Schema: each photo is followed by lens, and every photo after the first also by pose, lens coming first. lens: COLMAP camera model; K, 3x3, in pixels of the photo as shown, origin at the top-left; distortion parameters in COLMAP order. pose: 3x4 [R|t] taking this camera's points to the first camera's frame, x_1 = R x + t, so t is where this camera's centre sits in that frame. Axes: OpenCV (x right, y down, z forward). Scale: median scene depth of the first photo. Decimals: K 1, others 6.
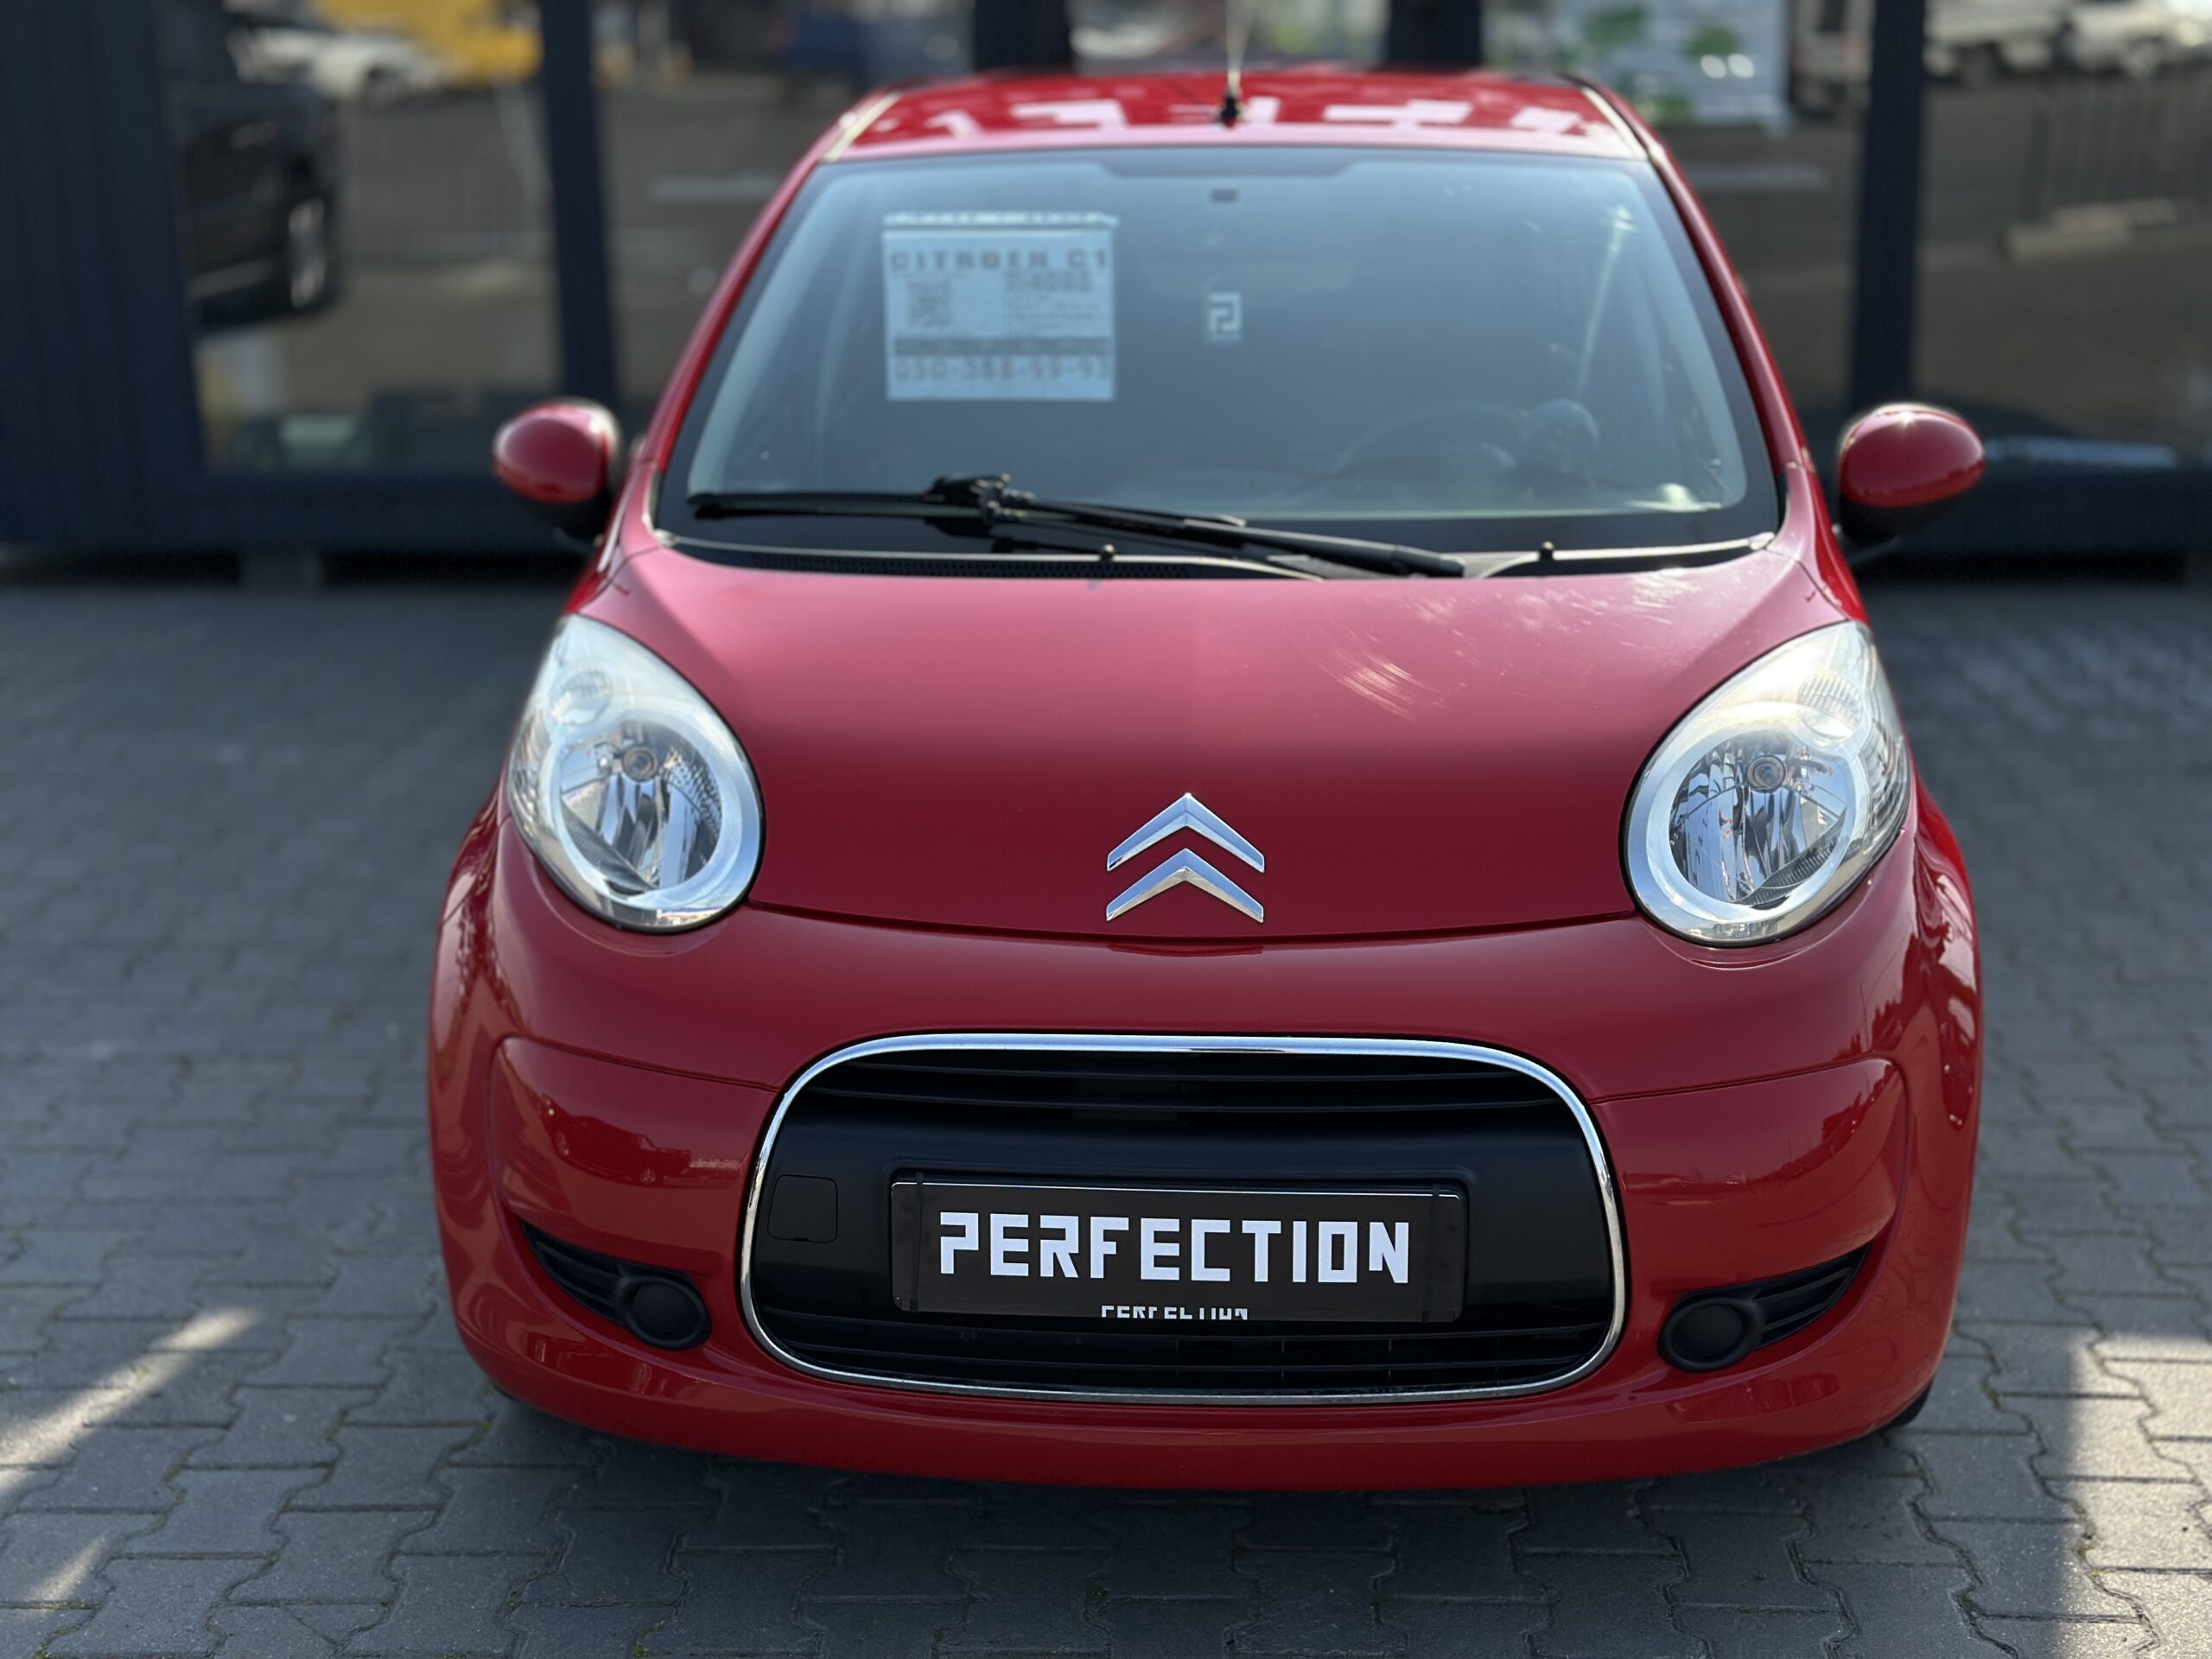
lens RADIAL K [[3054.7, 0, 1106.0], [0, 3054.7, 829.5], [0, 0, 1]] dist [0.170806, -0.353361]
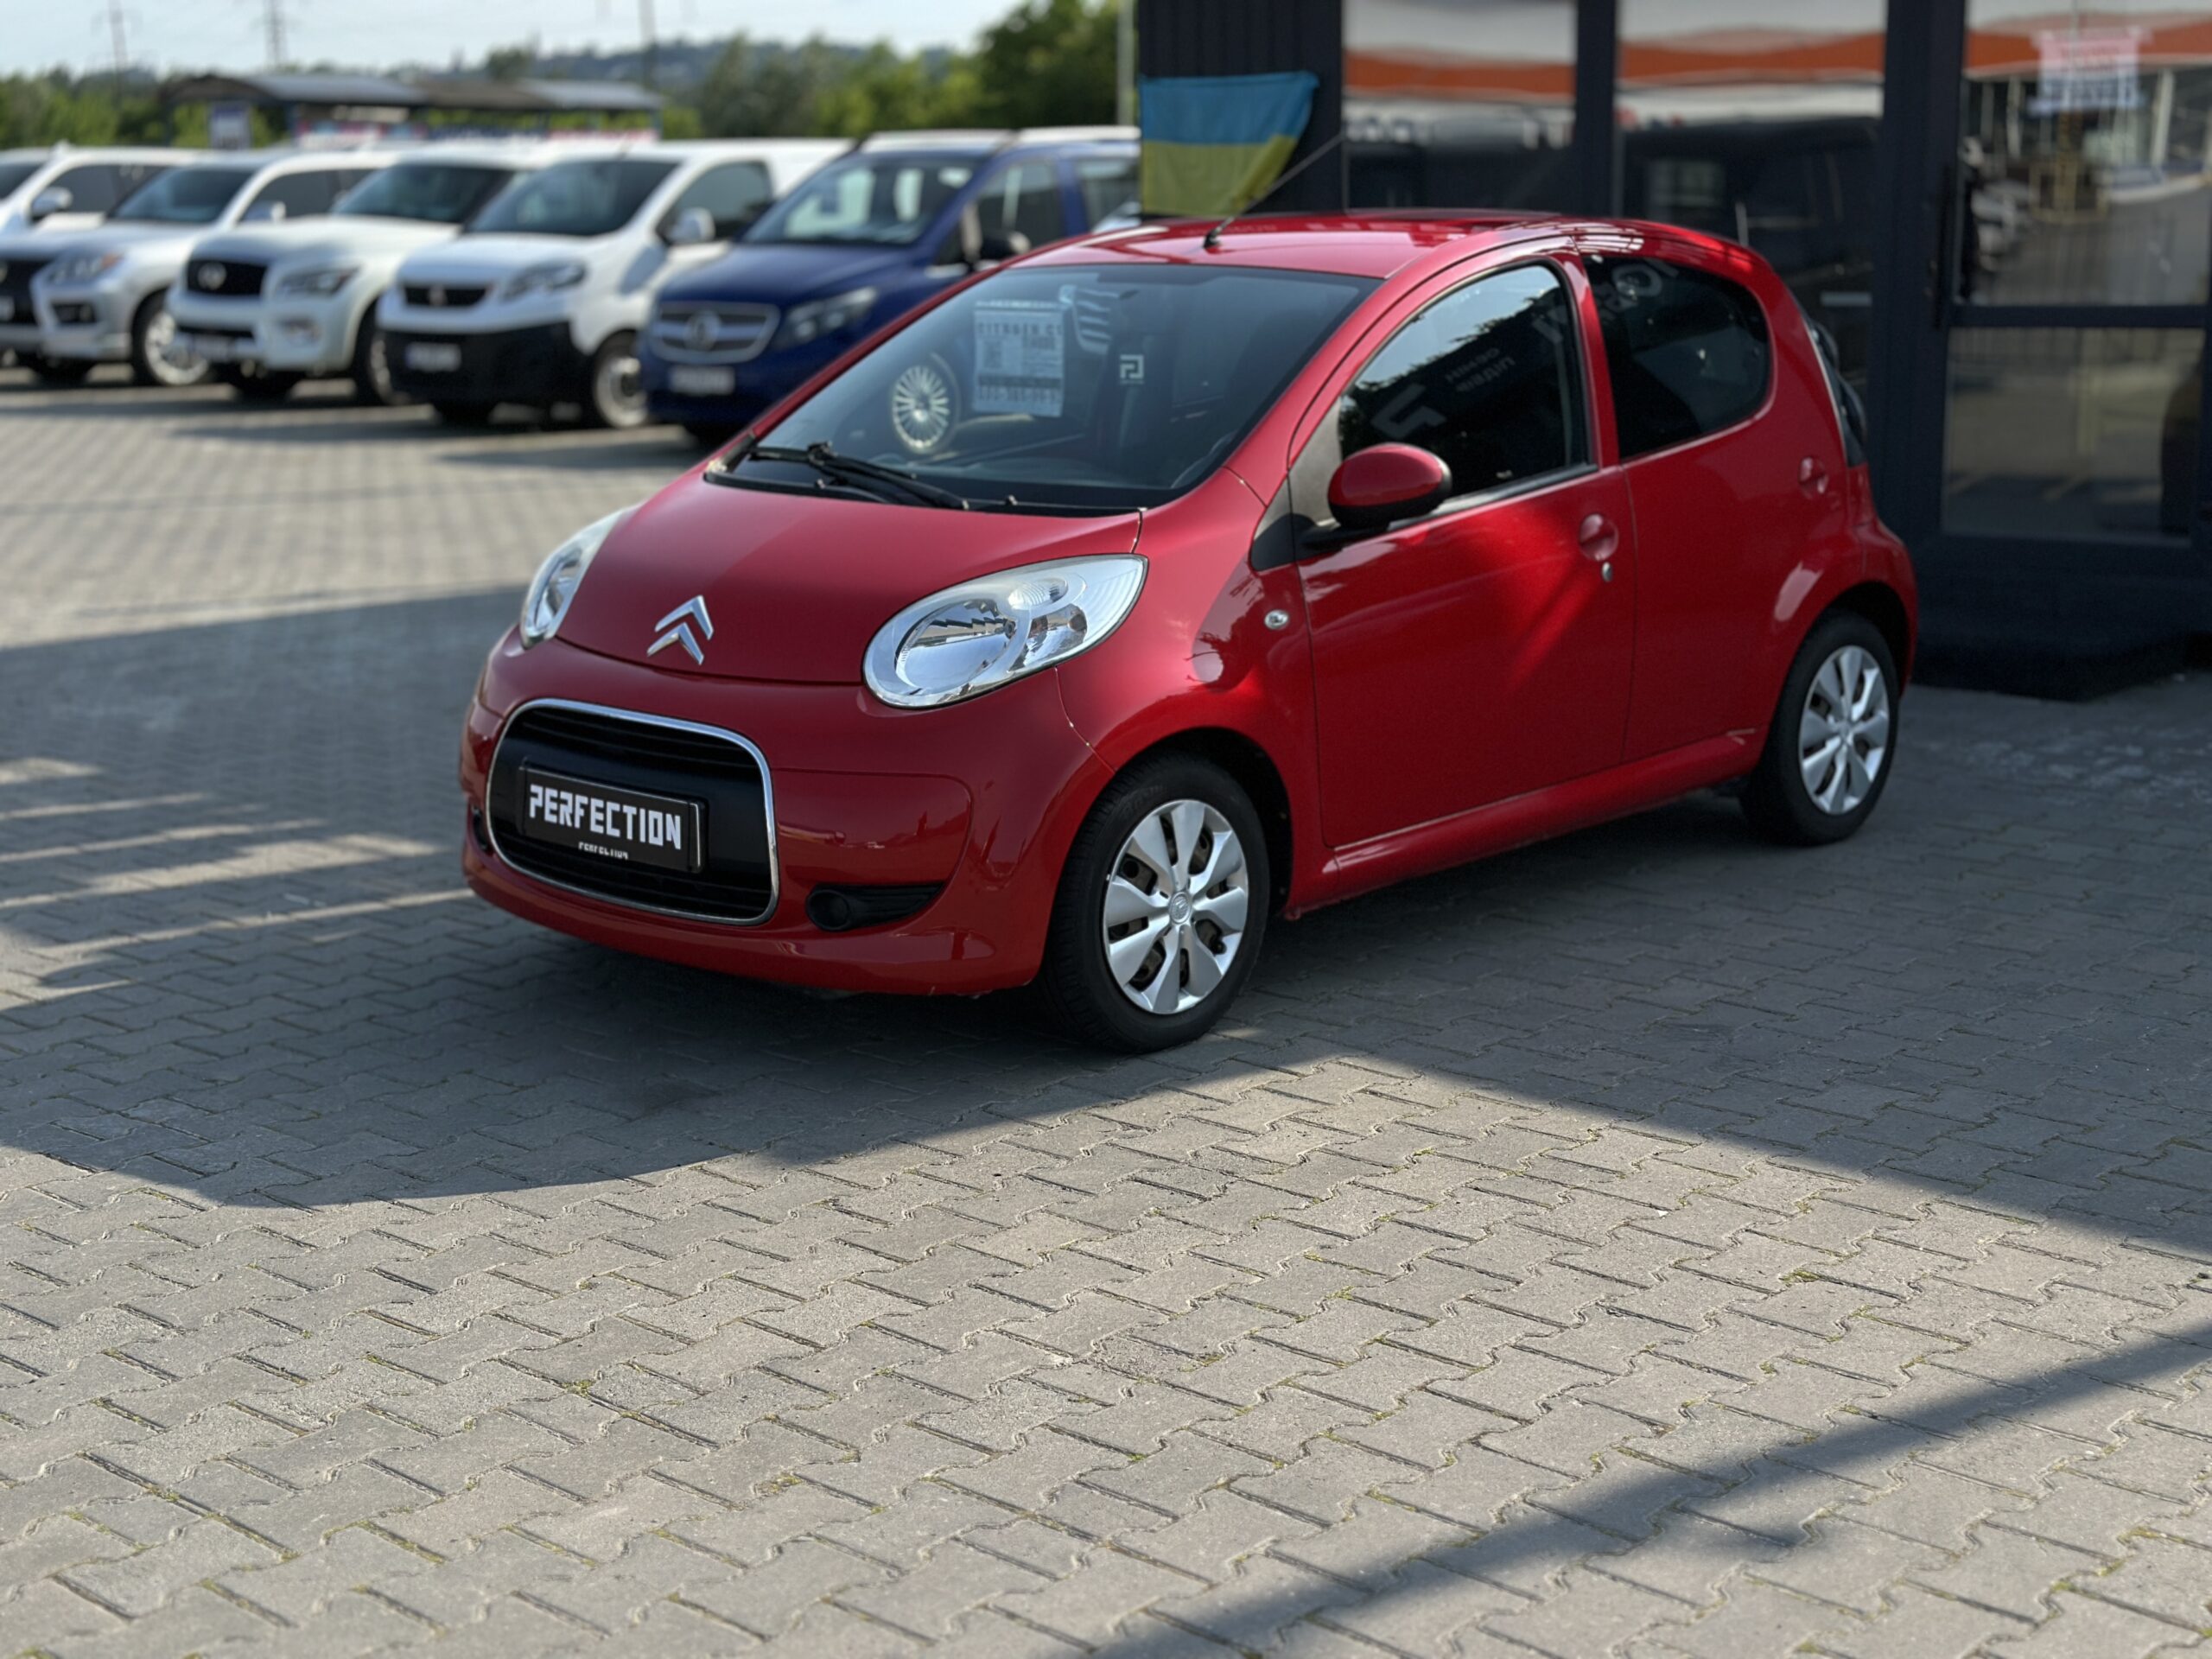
lens RADIAL K [[3054.7, 0, 1106.0], [0, 3054.7, 829.5], [0, 0, 1]] dist [0.170806, -0.353361]
pose [[0.774230, 0.132534, -0.618872, 1.467770], [-0.156871, 0.987502, 0.015227, 0.064818], [0.613156, 0.085294, 0.785344, -0.330324]]
